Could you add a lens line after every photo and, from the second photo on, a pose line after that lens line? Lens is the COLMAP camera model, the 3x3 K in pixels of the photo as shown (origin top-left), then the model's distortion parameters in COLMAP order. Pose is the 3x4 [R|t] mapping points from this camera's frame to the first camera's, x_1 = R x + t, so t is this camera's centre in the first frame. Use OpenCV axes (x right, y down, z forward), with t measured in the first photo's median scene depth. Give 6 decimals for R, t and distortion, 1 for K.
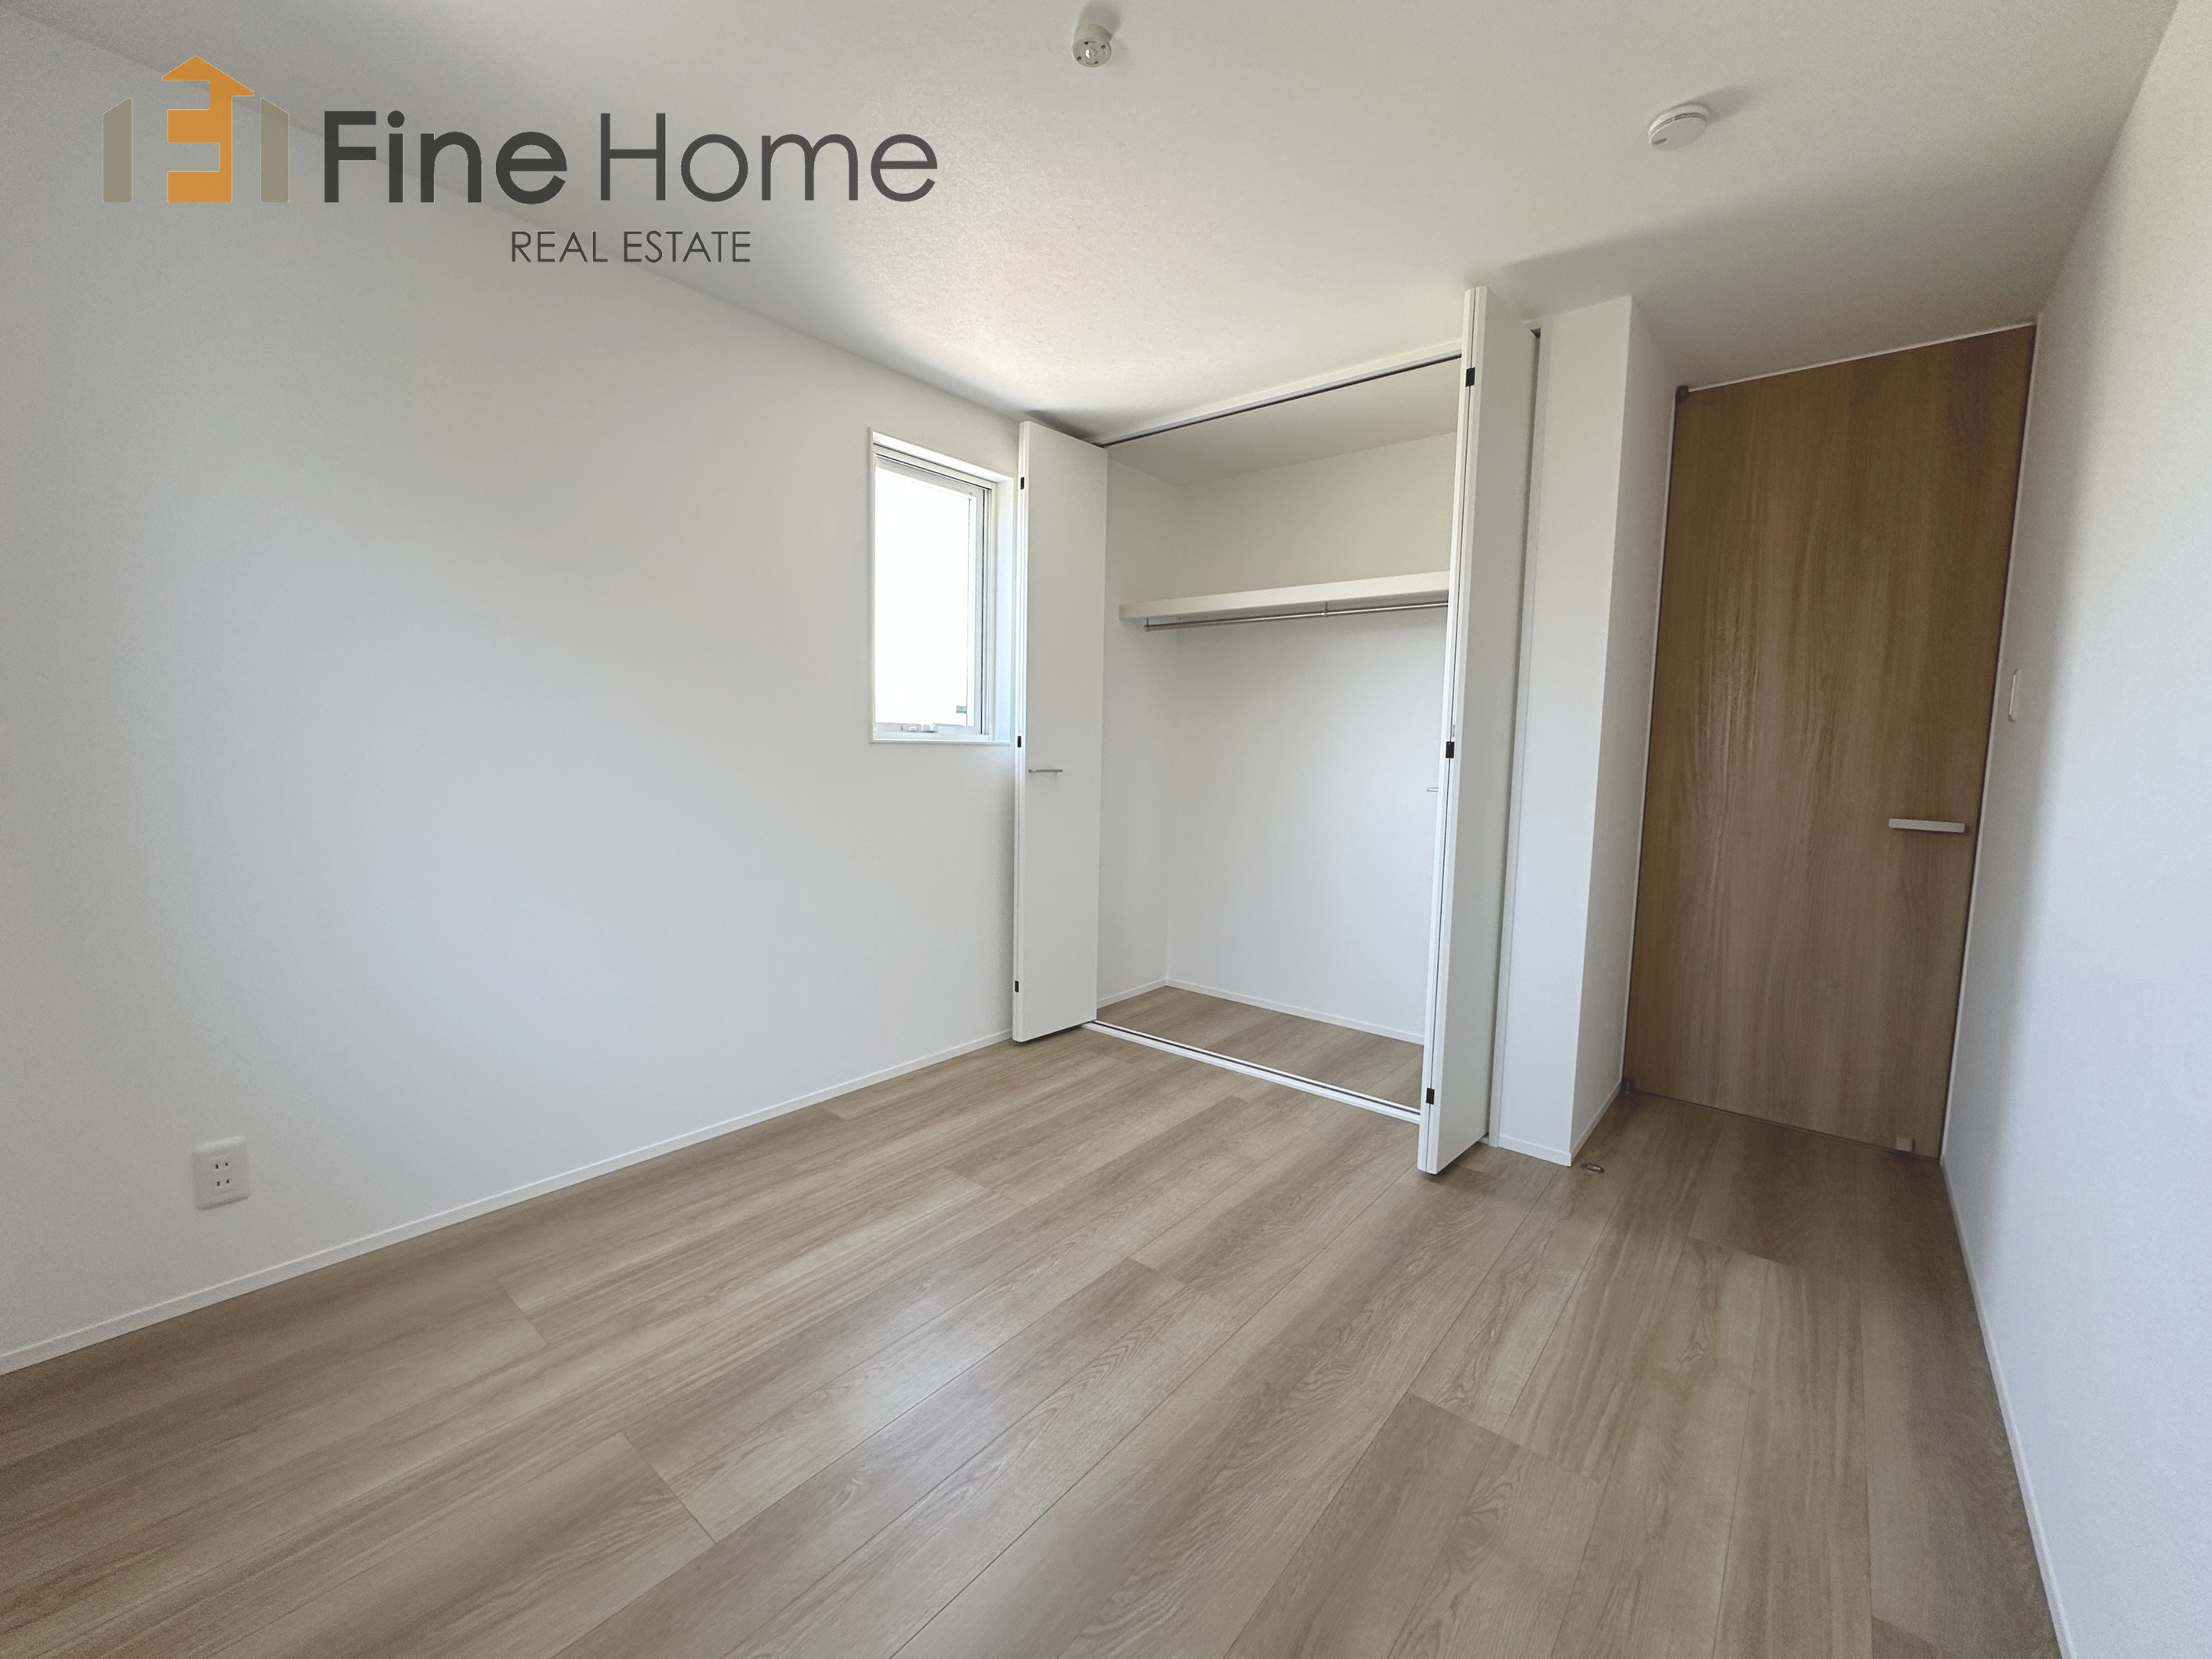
lens RADIAL K [[885.8, 0, 1109.1], [0, 885.8, 785.5], [0, 0, 1]] dist [-0.002903, 0.000126]
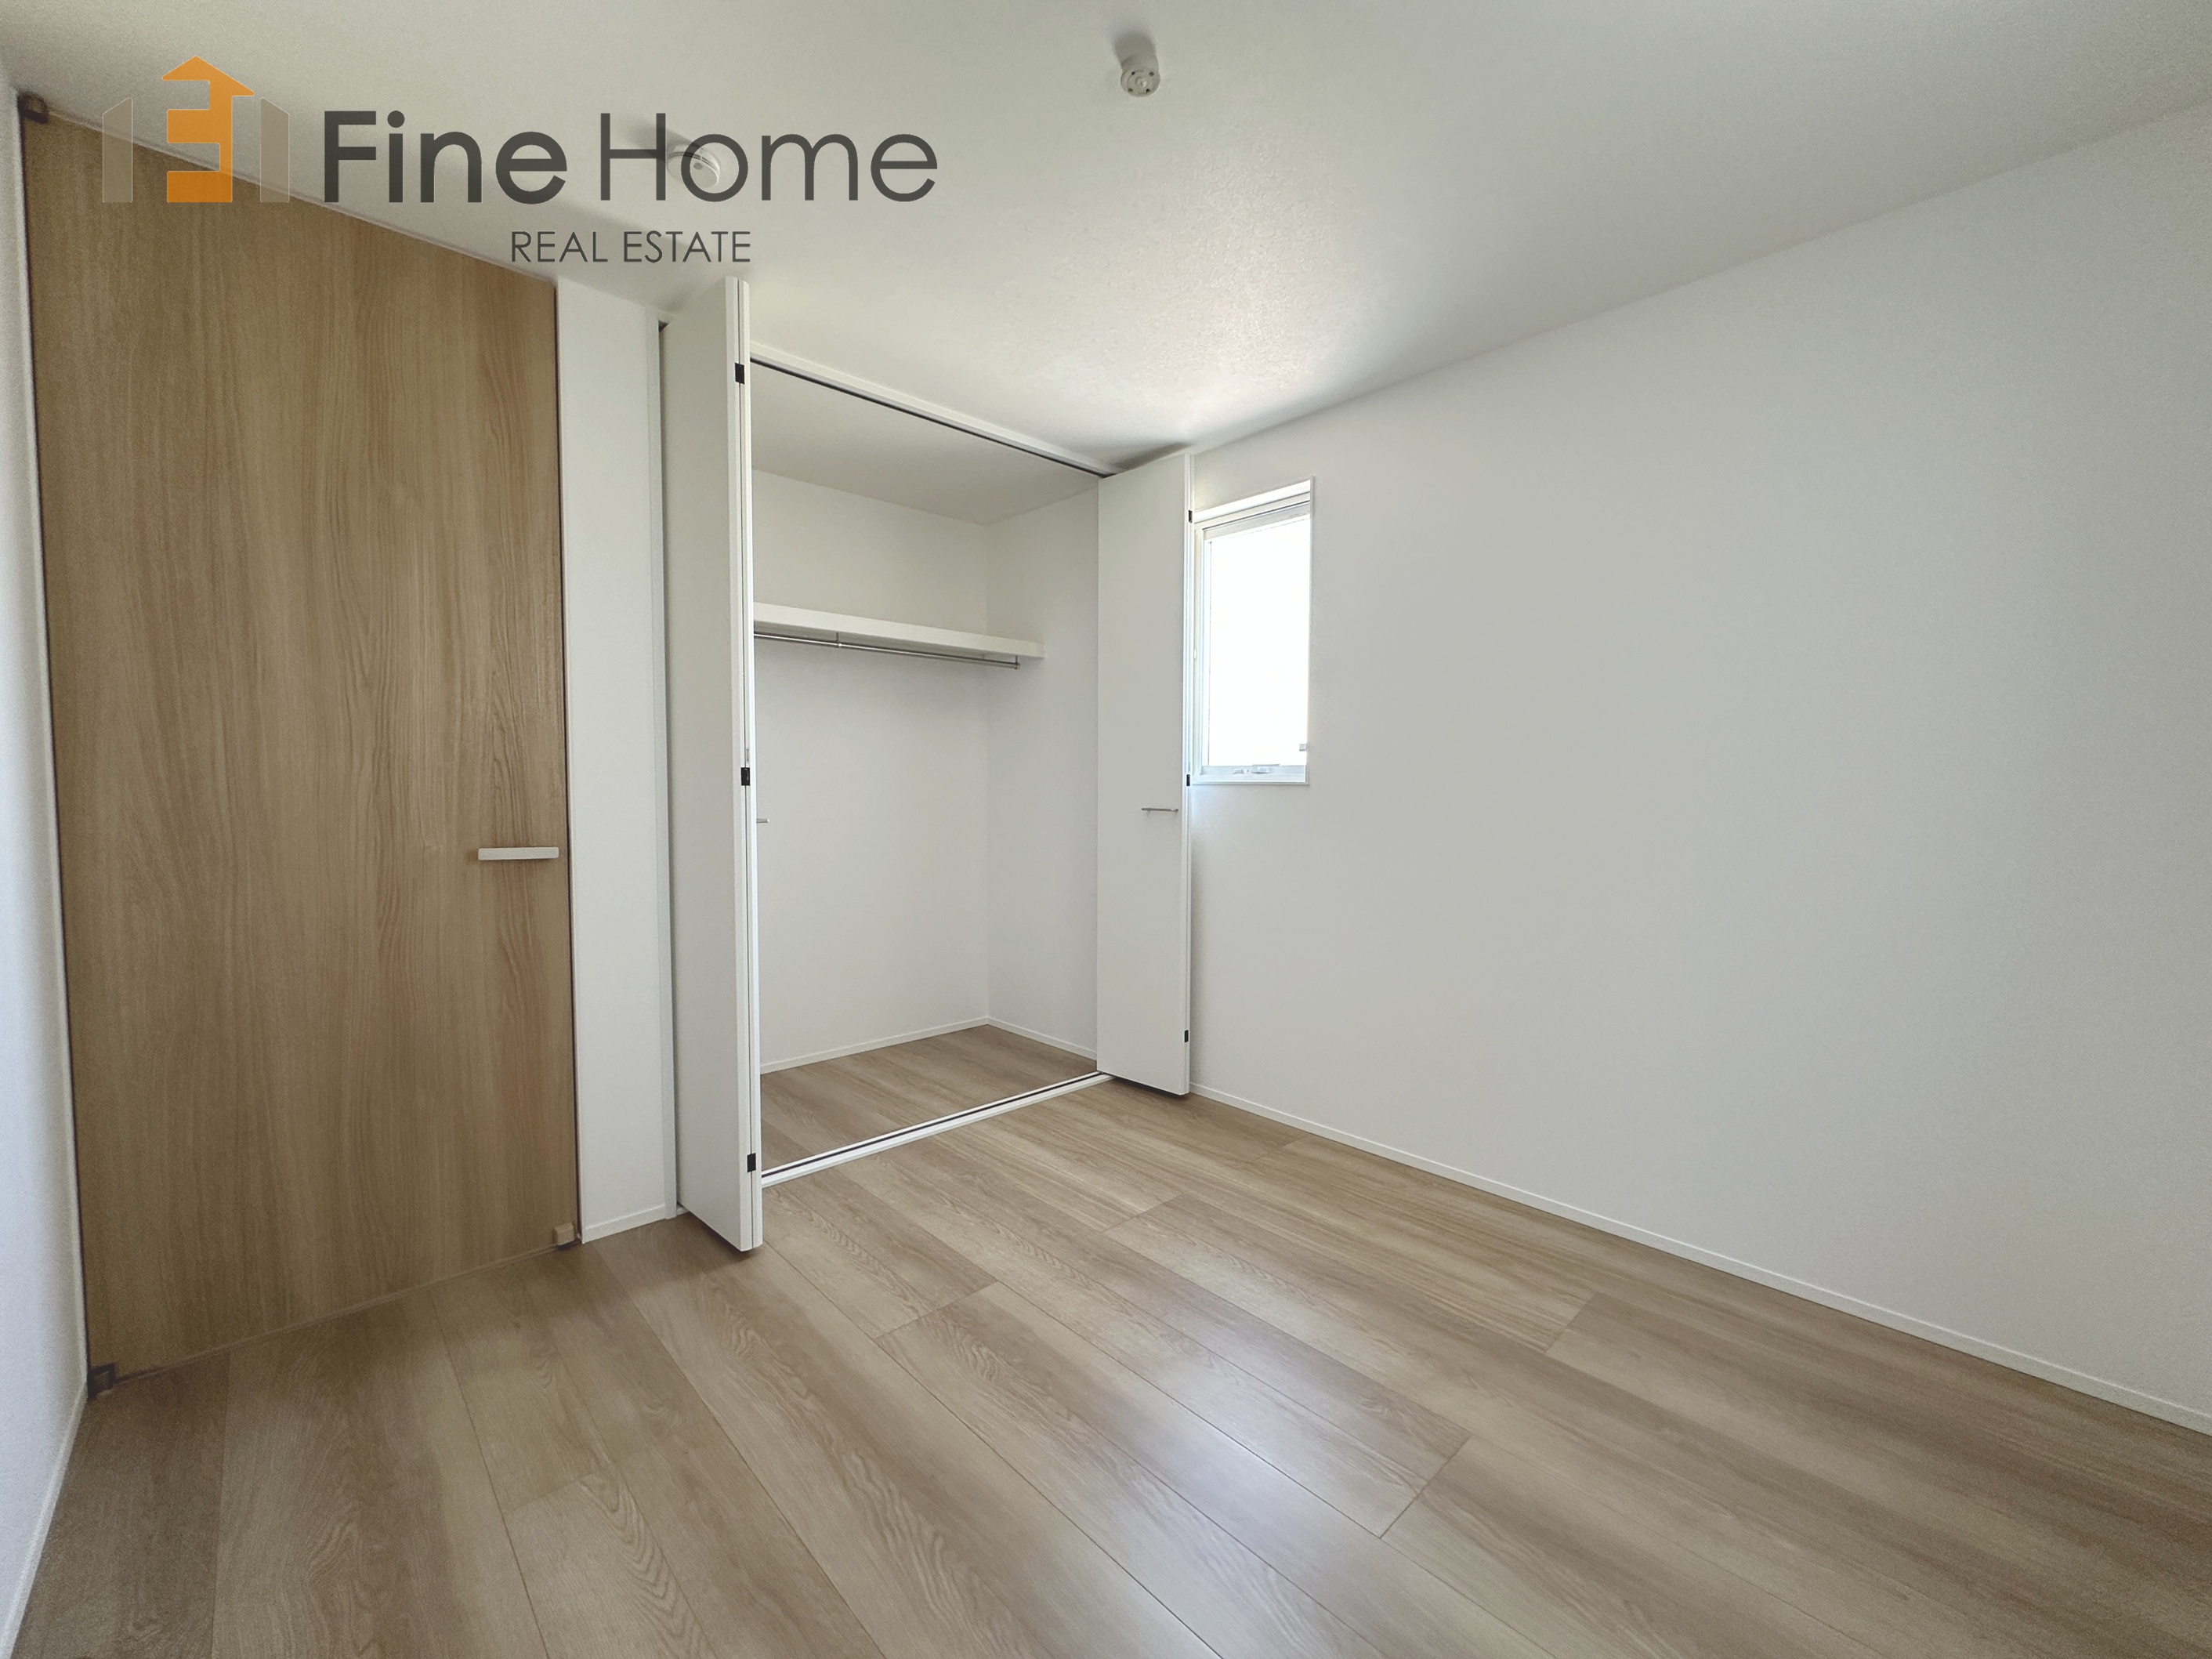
lens RADIAL K [[885.8, 0, 1113.9], [0, 885.8, 828.4], [0, 0, 1]] dist [-0.002903, 0.000126]
pose [[-0.118420, 0.028924, -0.992542, 1.003220], [-0.048922, 0.998192, 0.034925, -0.031778], [0.991758, 0.052693, -0.116791, 1.219547]]
